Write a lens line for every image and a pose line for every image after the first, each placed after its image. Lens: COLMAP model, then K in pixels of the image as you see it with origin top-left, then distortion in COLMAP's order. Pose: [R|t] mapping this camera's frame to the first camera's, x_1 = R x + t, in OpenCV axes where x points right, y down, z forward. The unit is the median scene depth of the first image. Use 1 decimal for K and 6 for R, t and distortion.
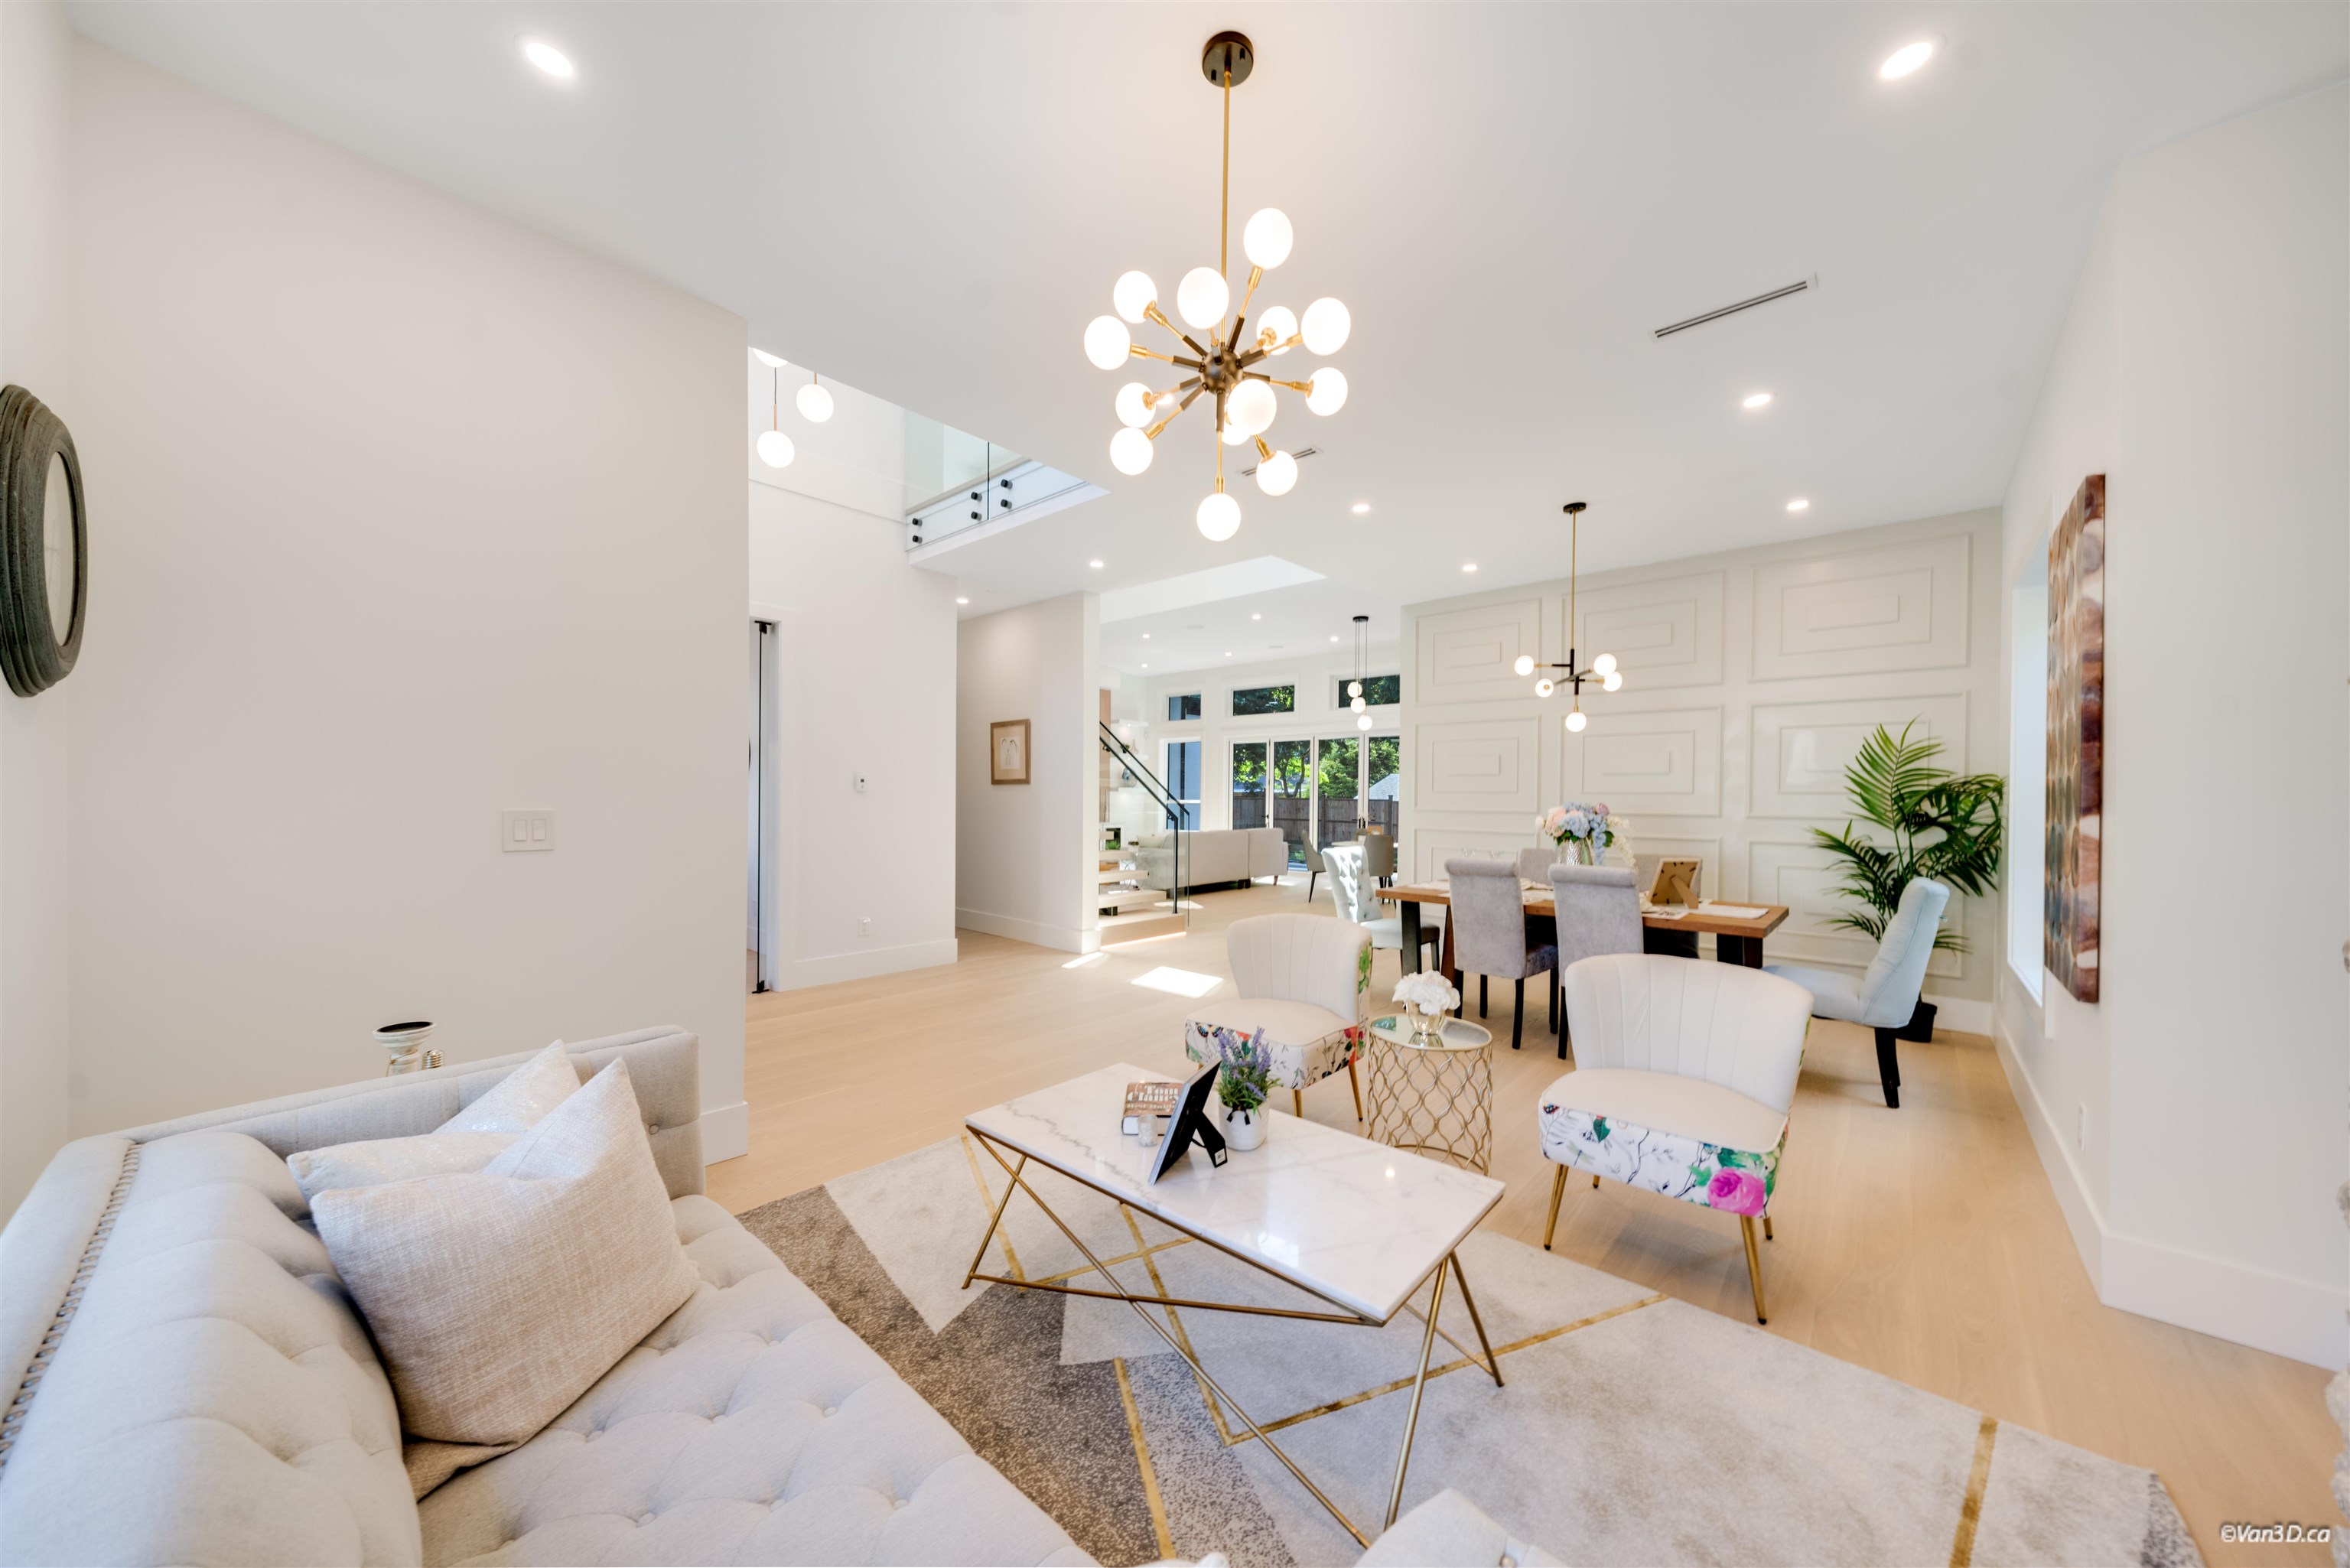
lens RADIAL K [[775.2, 0, 1152.5], [0, 775.2, 794.7], [0, 0, 1]] dist [-0.001573, 0.000007]
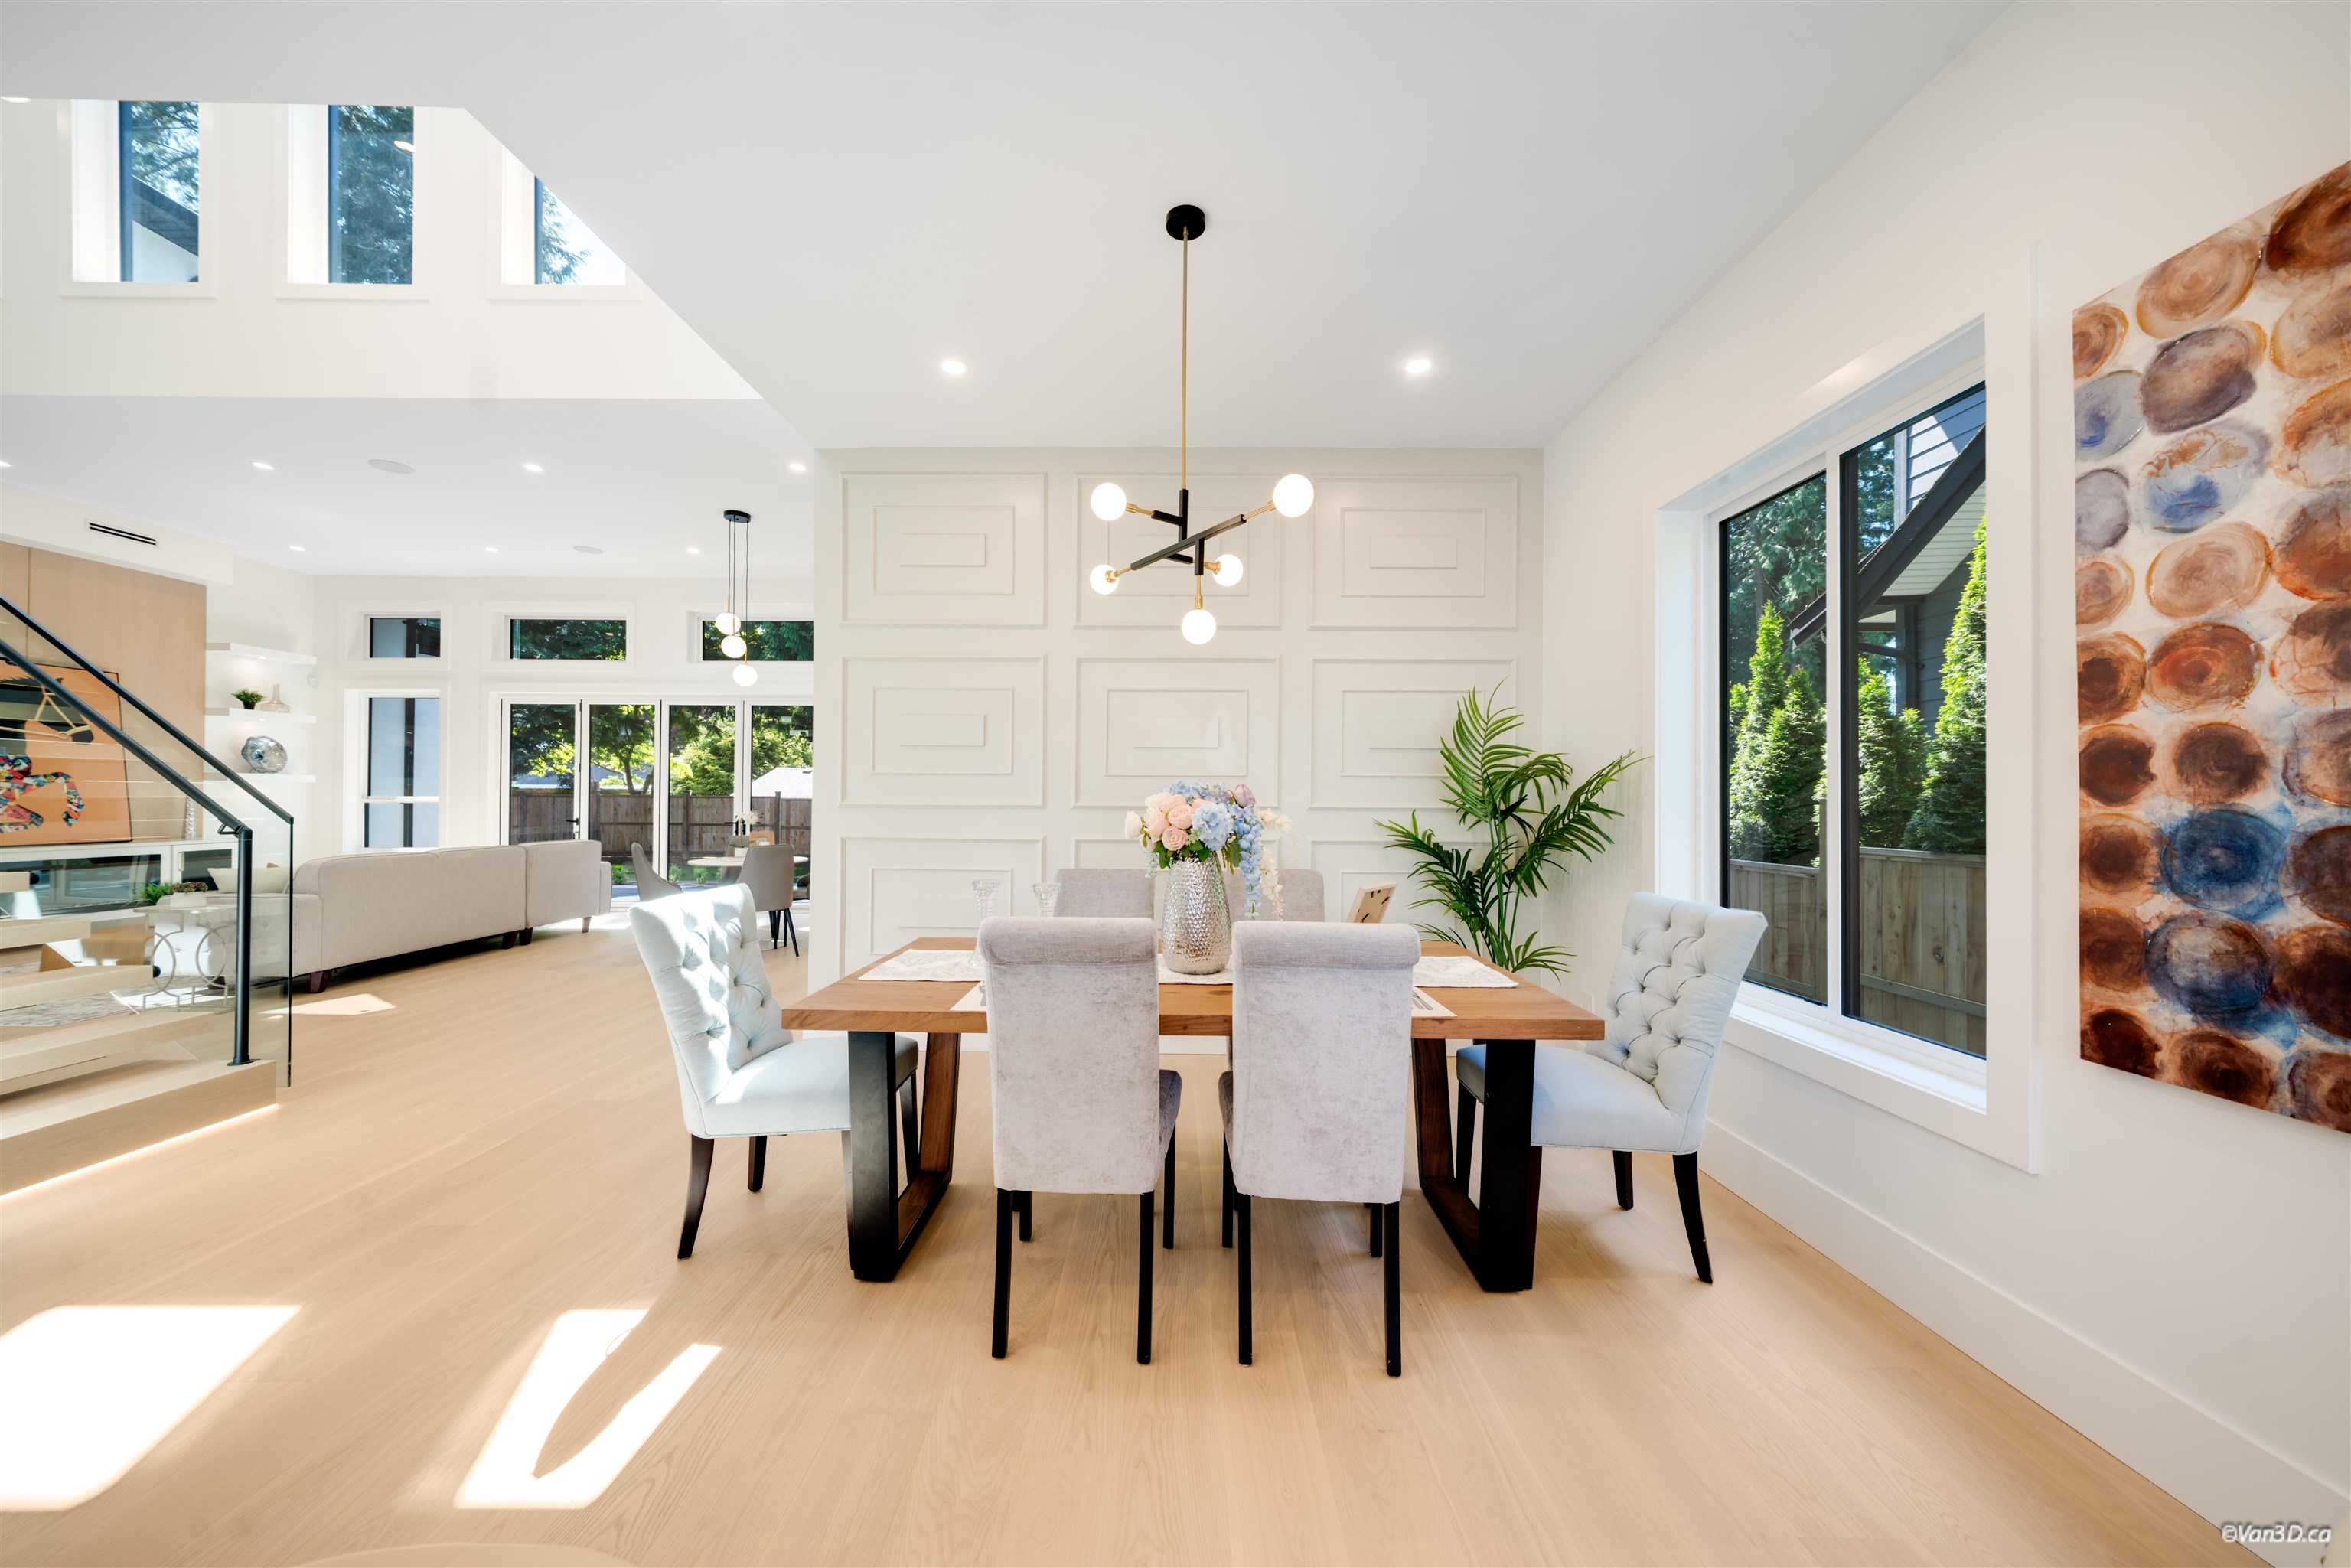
lens RADIAL K [[775.5, 0, 1161.3], [0, 775.5, 798.5], [0, 0, 1]] dist [-0.001573, 0.000007]
pose [[0.723527, -0.001835, 0.690293, 0.057871], [-0.001615, 0.999989, 0.004352, 0.006126], [-0.690294, -0.004264, 0.723517, 0.215311]]
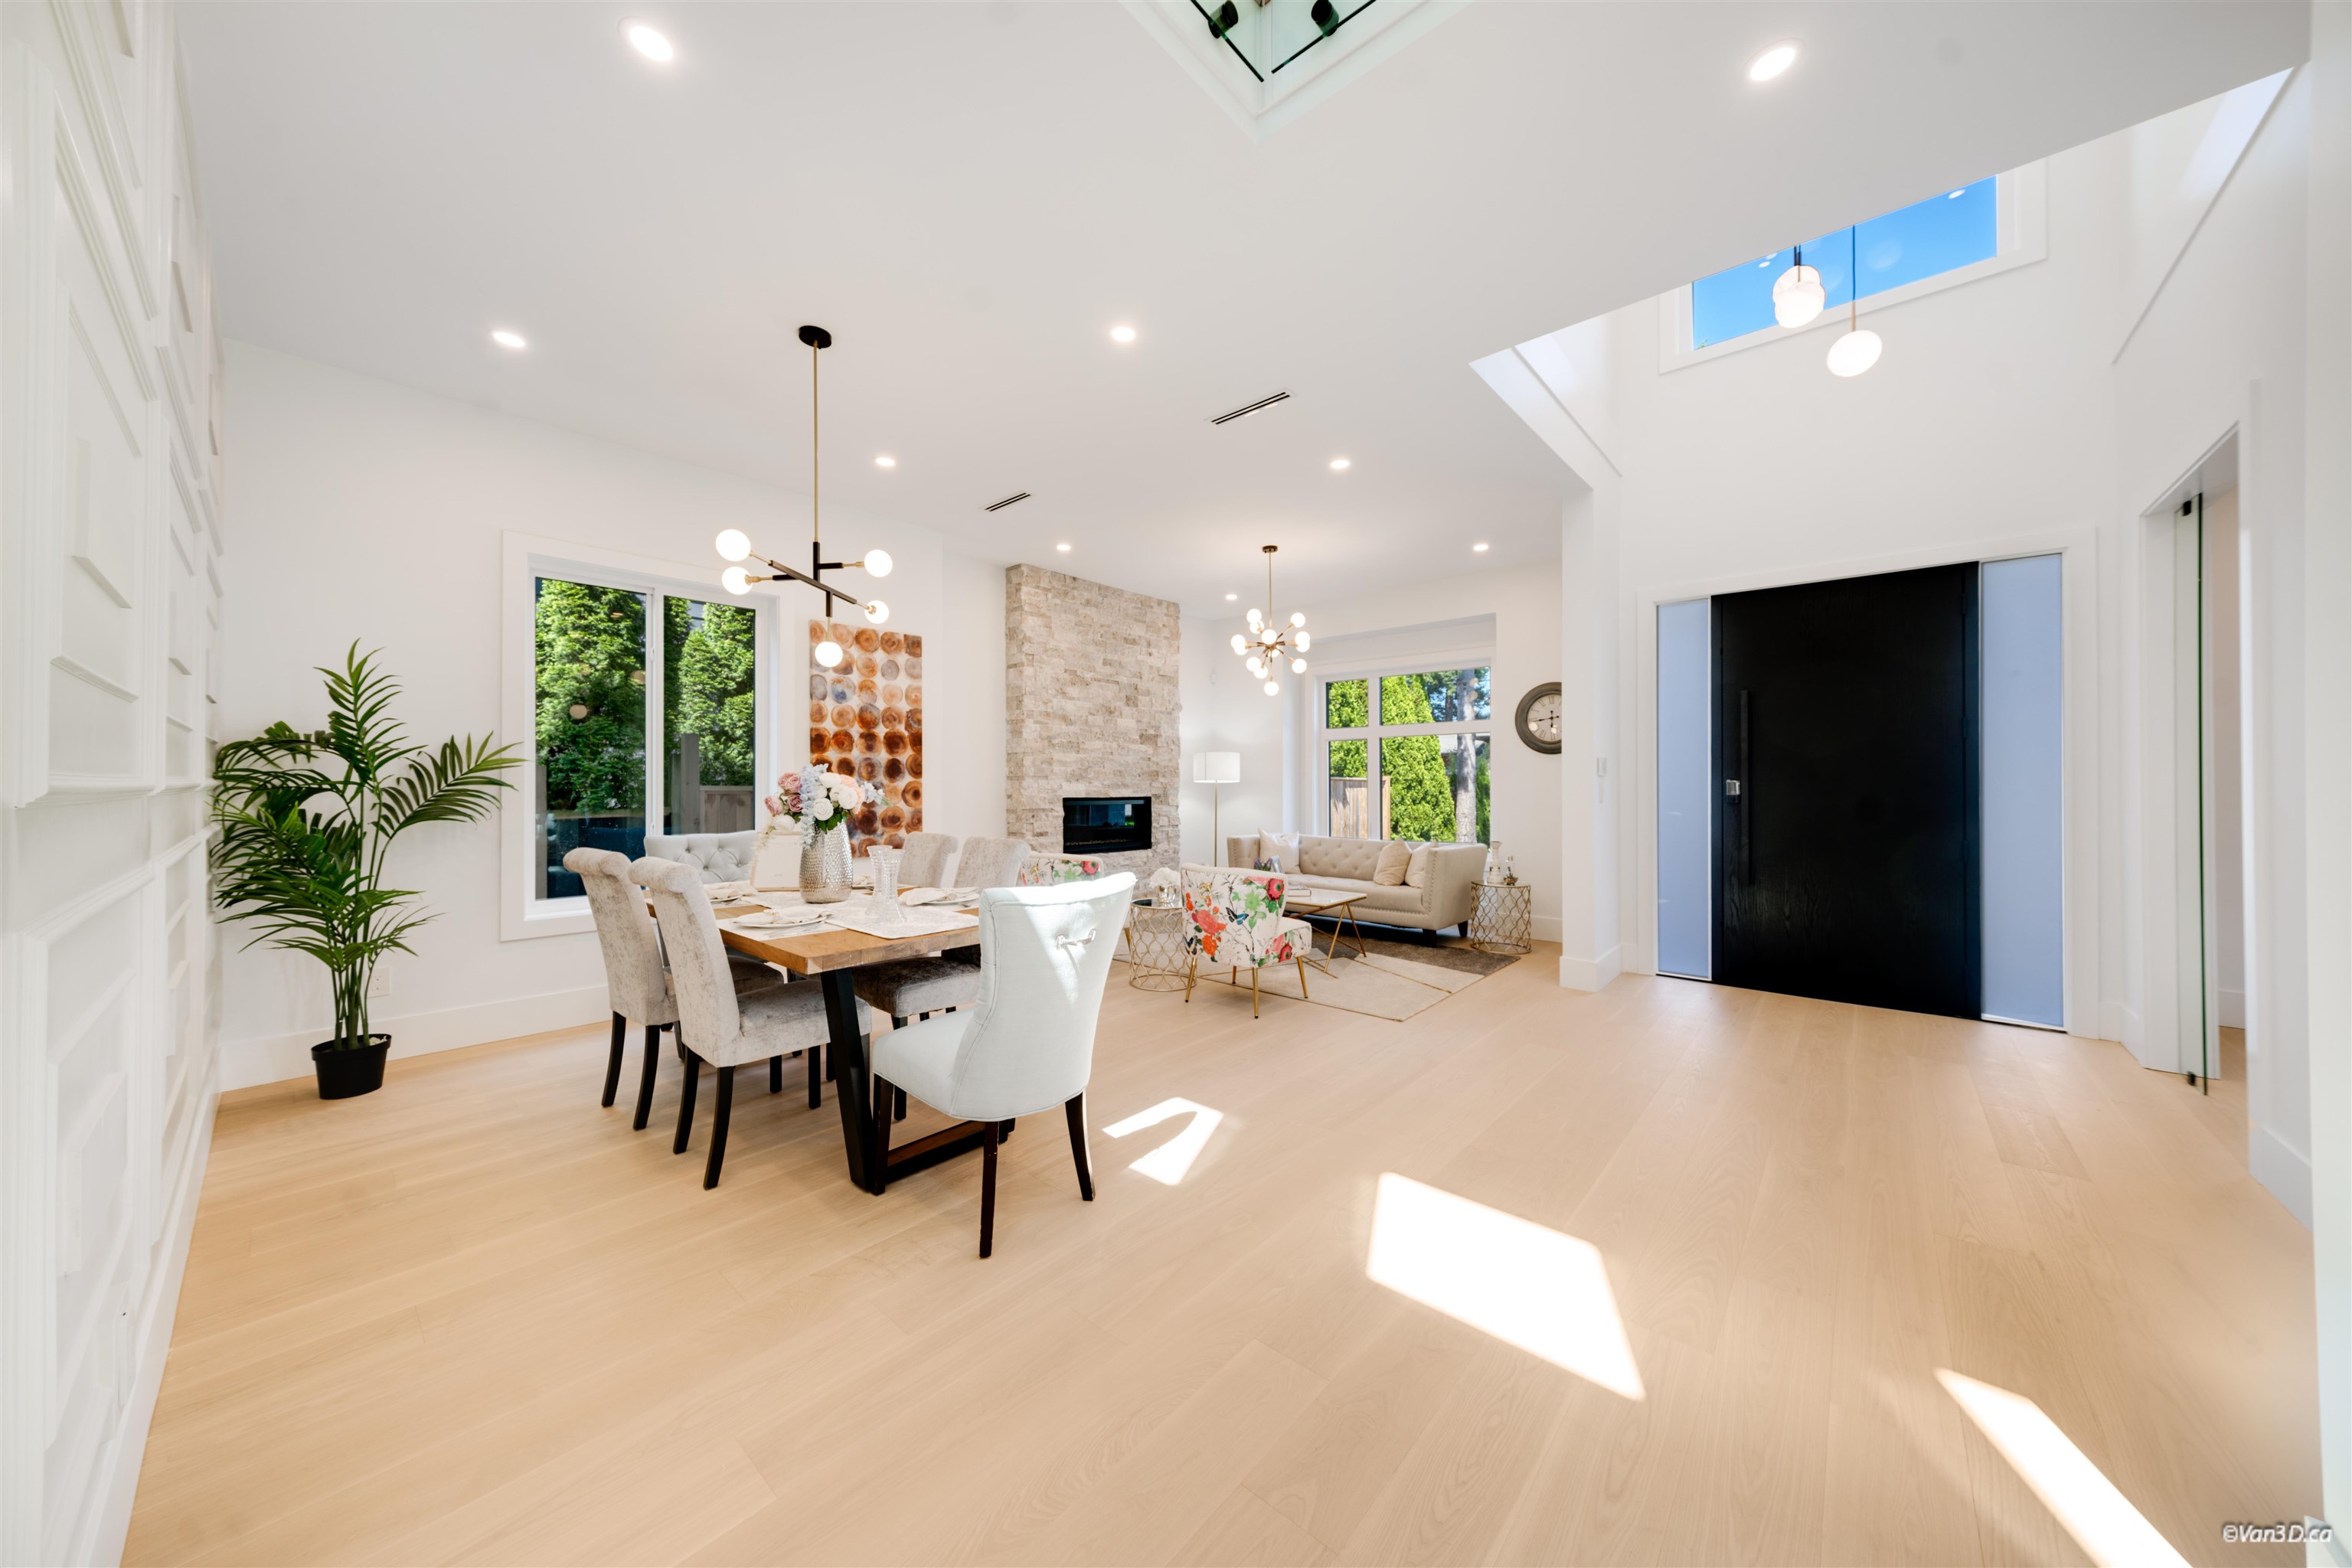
lens RADIAL K [[775.9, 0, 1151.6], [0, 775.9, 777.1], [0, 0, 1]] dist [-0.001573, 0.000007]
pose [[-0.999597, -0.013476, -0.025001, 0.084125], [-0.013296, 0.999885, -0.007339, 0.006525], [0.025097, -0.007004, -0.999660, 0.524335]]
